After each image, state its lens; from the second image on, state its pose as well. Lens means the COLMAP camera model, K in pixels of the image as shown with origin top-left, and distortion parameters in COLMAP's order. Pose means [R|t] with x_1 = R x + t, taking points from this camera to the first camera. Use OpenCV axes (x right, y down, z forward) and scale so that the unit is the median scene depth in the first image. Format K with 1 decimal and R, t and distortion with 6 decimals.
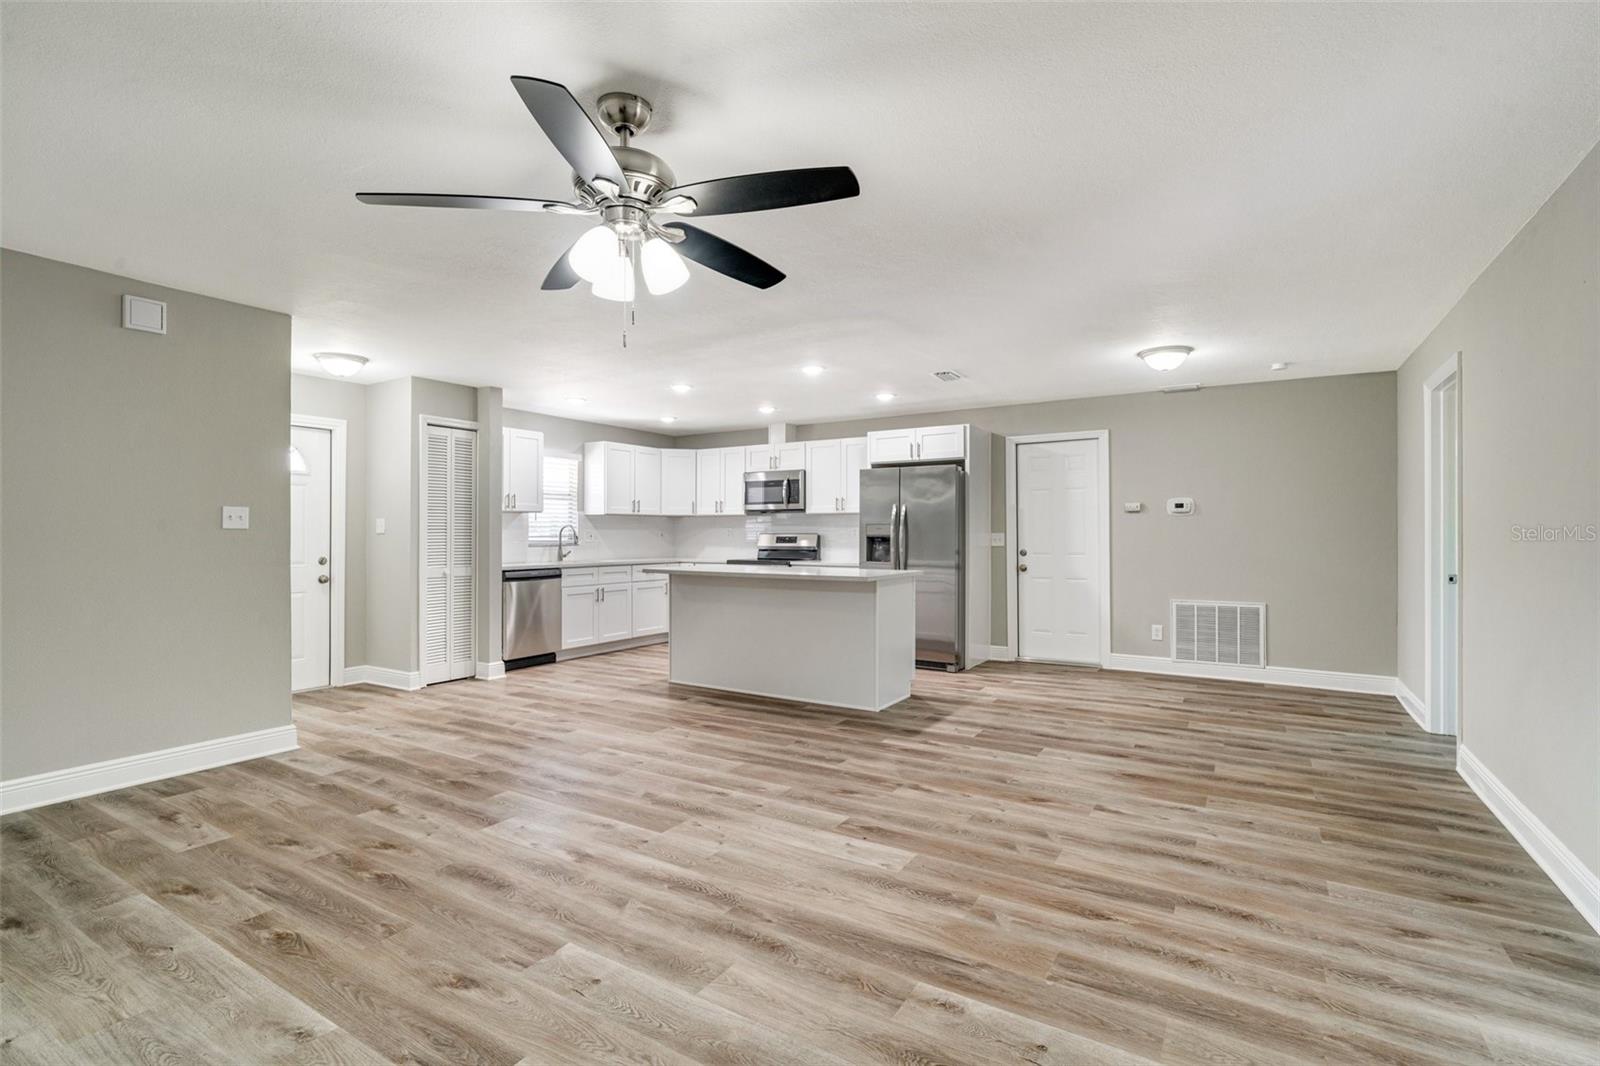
lens RADIAL K [[750.4, 0, 795.4], [0, 750.4, 520.7], [0, 0, 1]] dist [-0.019906, 0.007988]
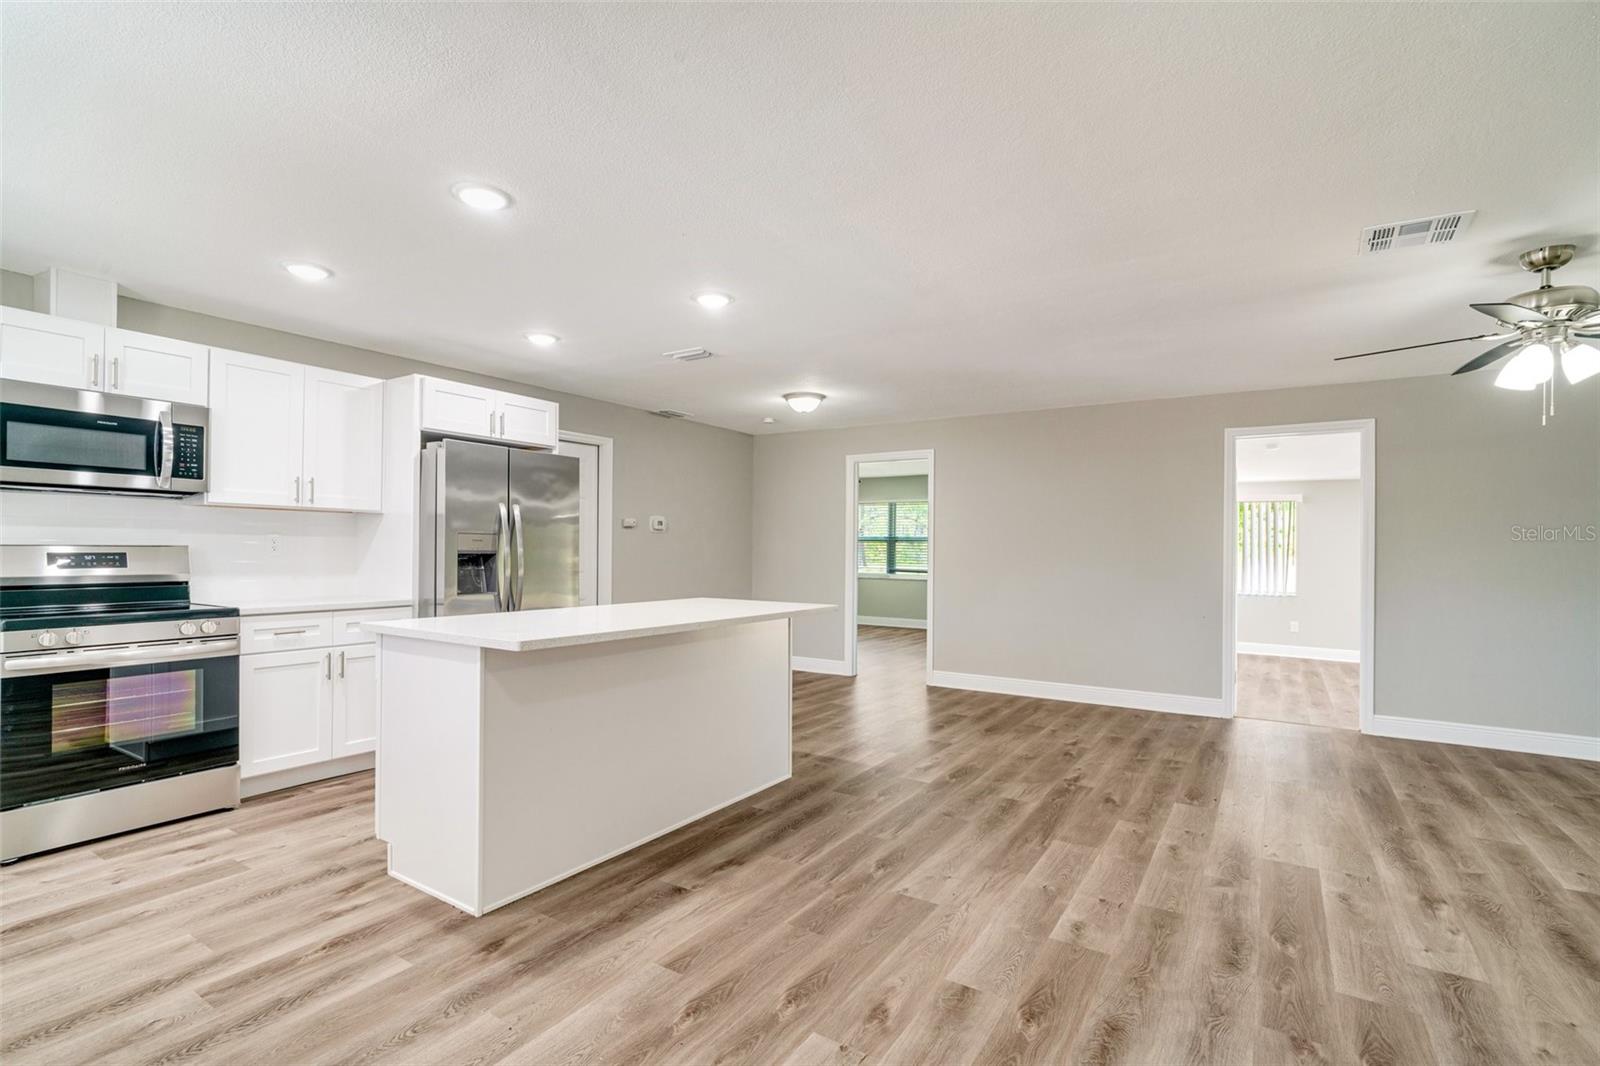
lens RADIAL K [[750.4, 0, 792.7], [0, 750.4, 547.3], [0, 0, 1]] dist [-0.019906, 0.007988]
pose [[0.019725, 0.003455, 0.999799, -0.773721], [-0.027052, 0.999630, -0.002920, 0.016894], [-0.999439, -0.026989, 0.019811, 1.122557]]
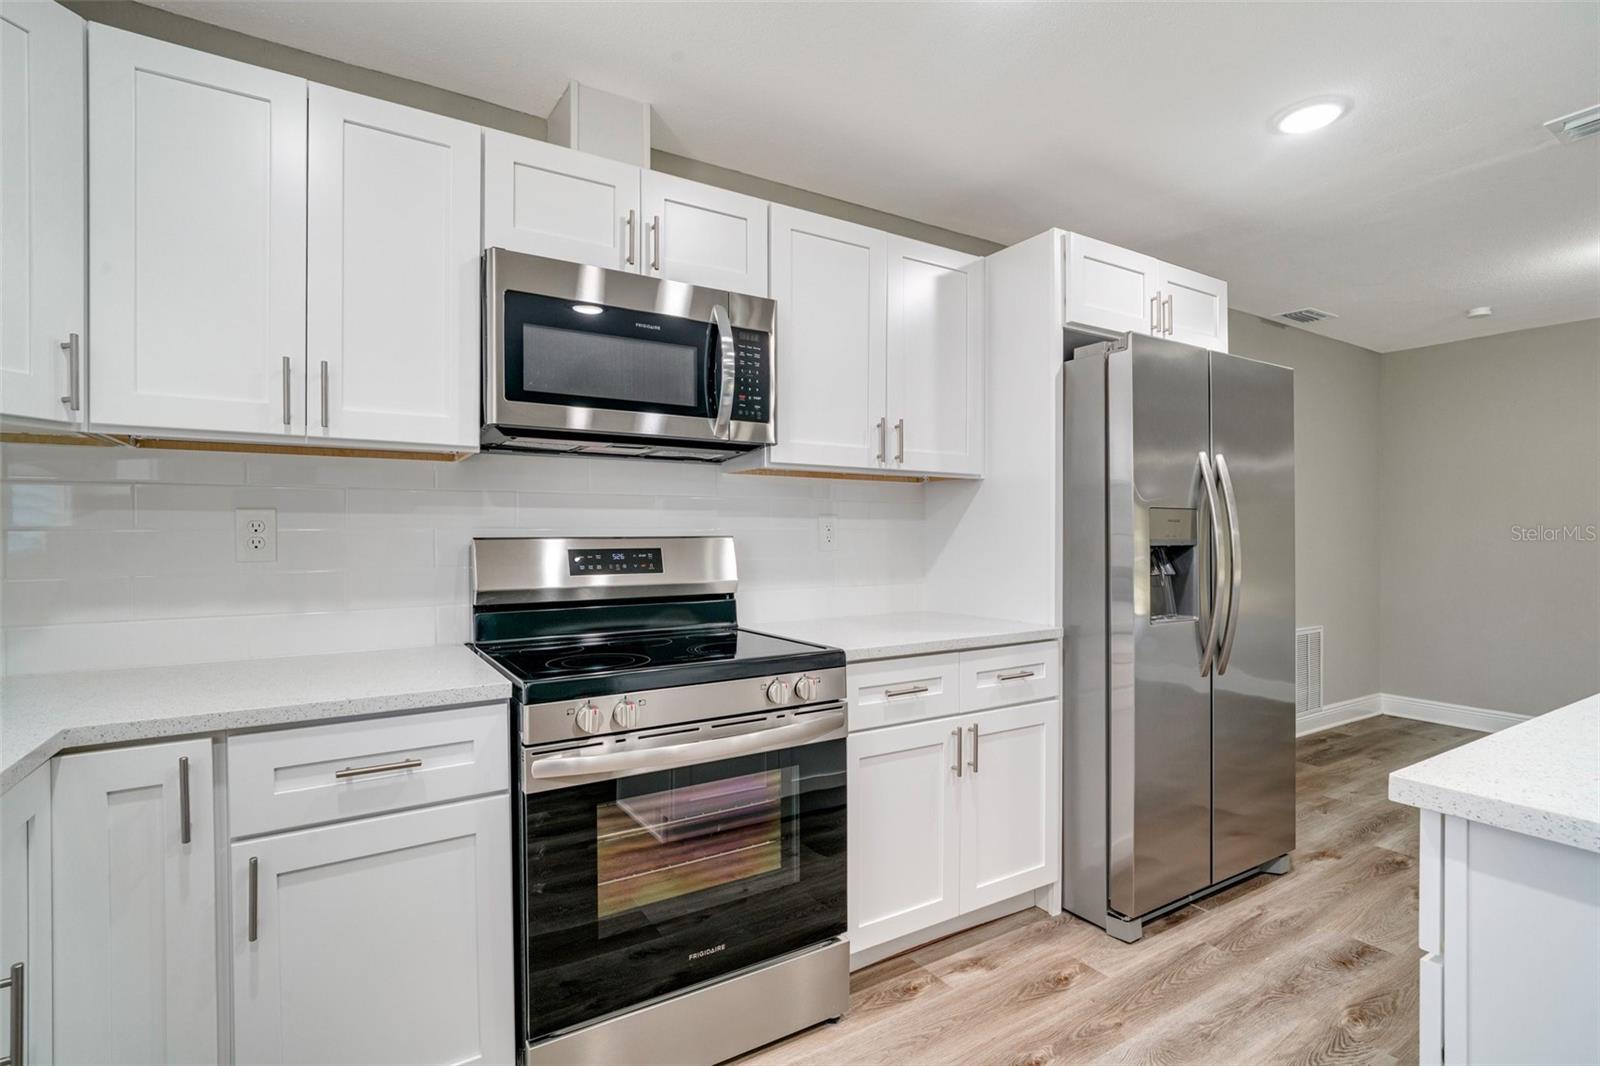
lens RADIAL K [[750.4, 0, 788.2], [0, 750.4, 539.3], [0, 0, 1]] dist [-0.019906, 0.007988]
pose [[0.450317, -0.007457, 0.892838, -0.404462], [-0.013970, 0.999784, 0.015396, 0.024594], [-0.892759, -0.019406, 0.450116, 1.548039]]
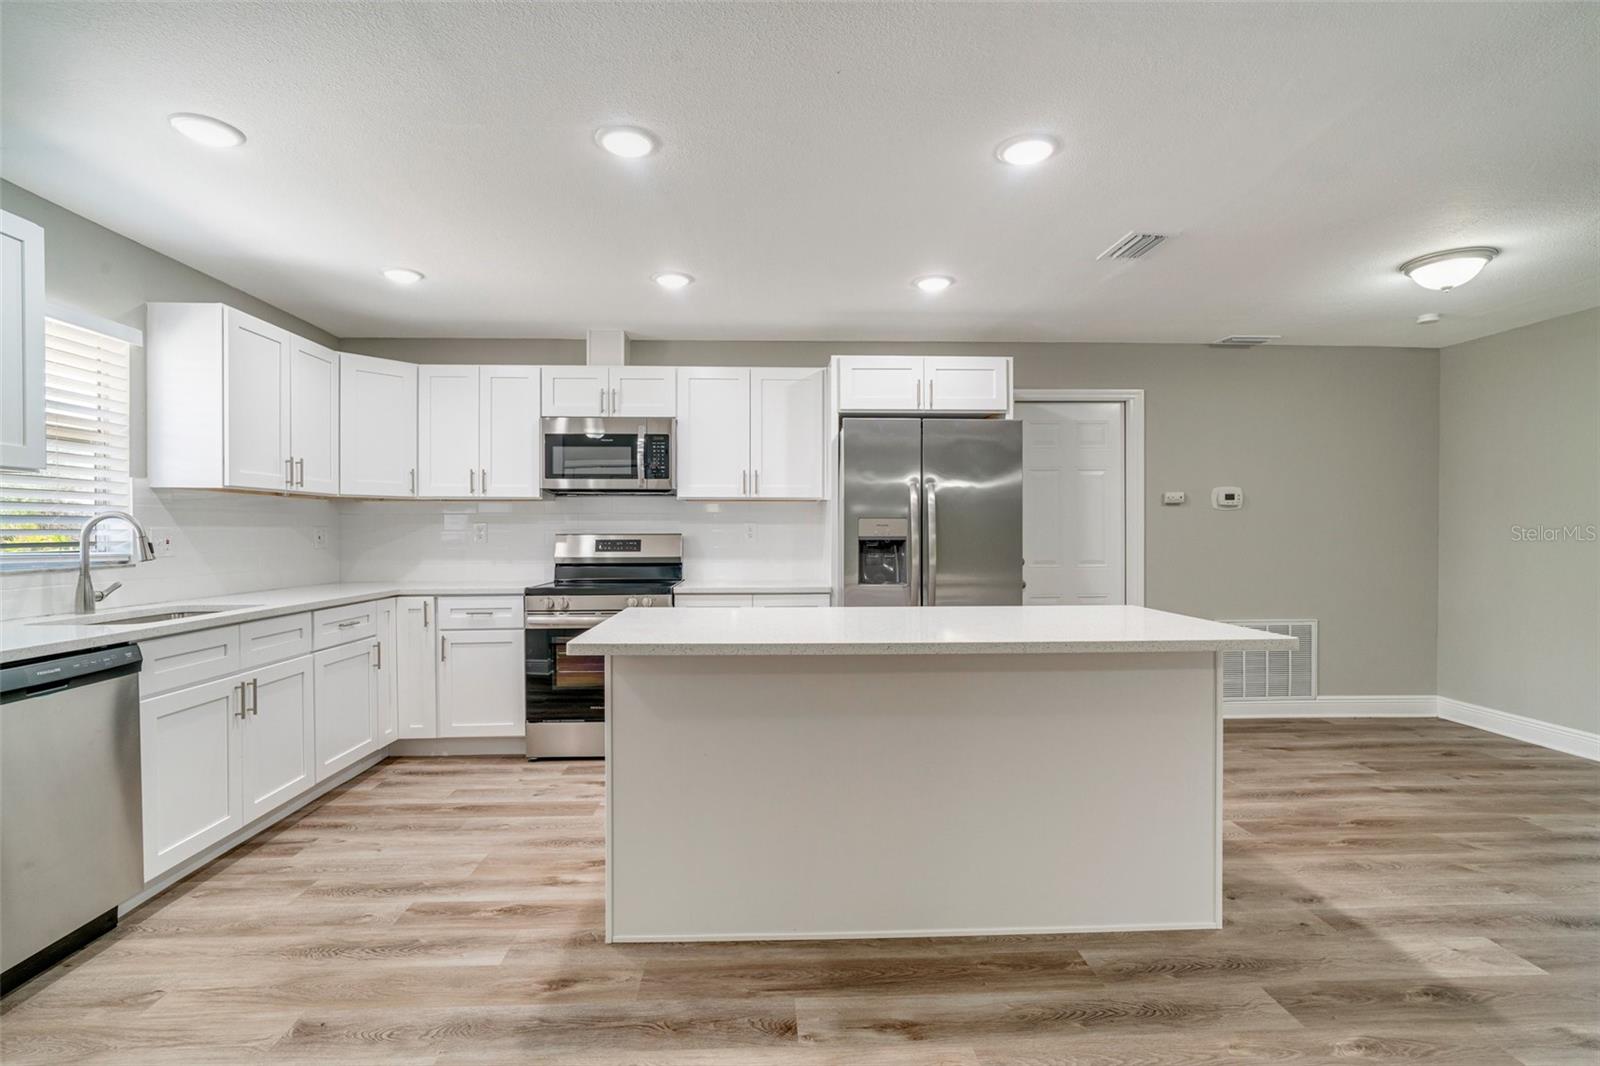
lens RADIAL K [[750.4, 0, 789.3], [0, 750.4, 539.6], [0, 0, 1]] dist [-0.019906, 0.007988]
pose [[0.825172, -0.006532, 0.564844, -0.407295], [-0.008658, 0.999669, 0.024209, 0.012694], [-0.564815, -0.024867, 0.824843, 0.887160]]
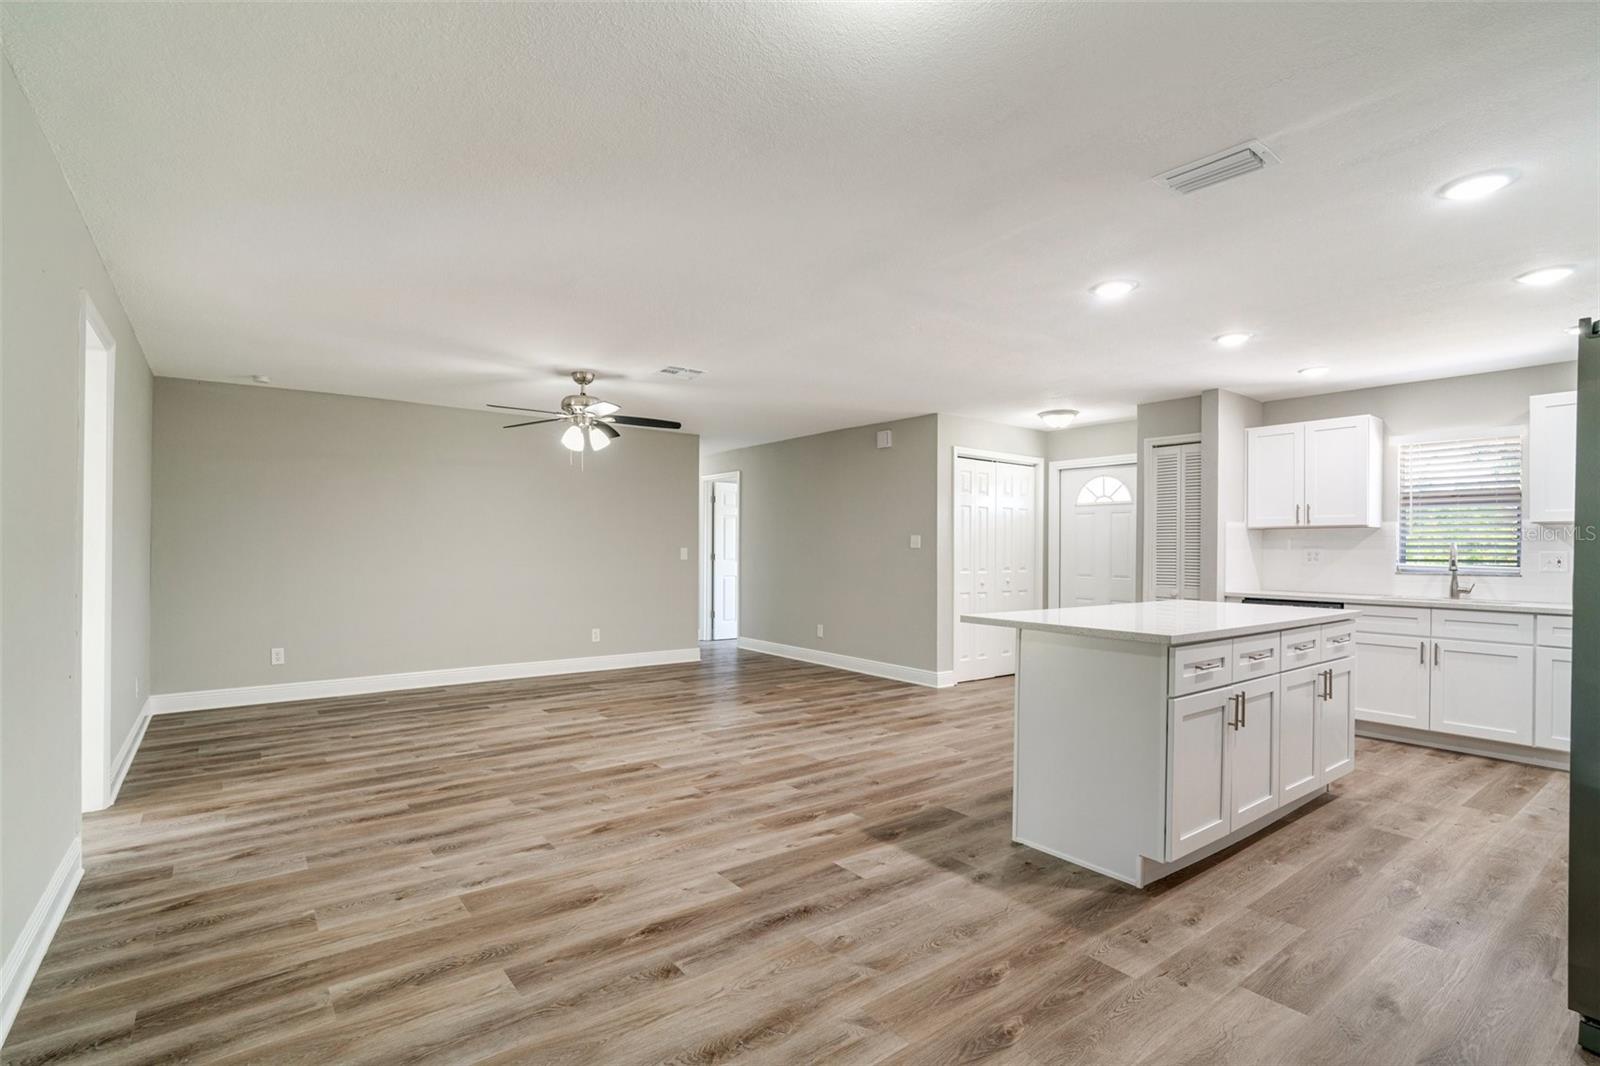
lens RADIAL K [[750.4, 0, 787.3], [0, 750.4, 539.4], [0, 0, 1]] dist [-0.019906, 0.007988]
pose [[-0.365026, -0.014473, -0.930885, 0.860866], [0.006955, 0.999809, -0.018272, 0.017731], [0.930971, -0.013144, -0.364855, 1.196953]]
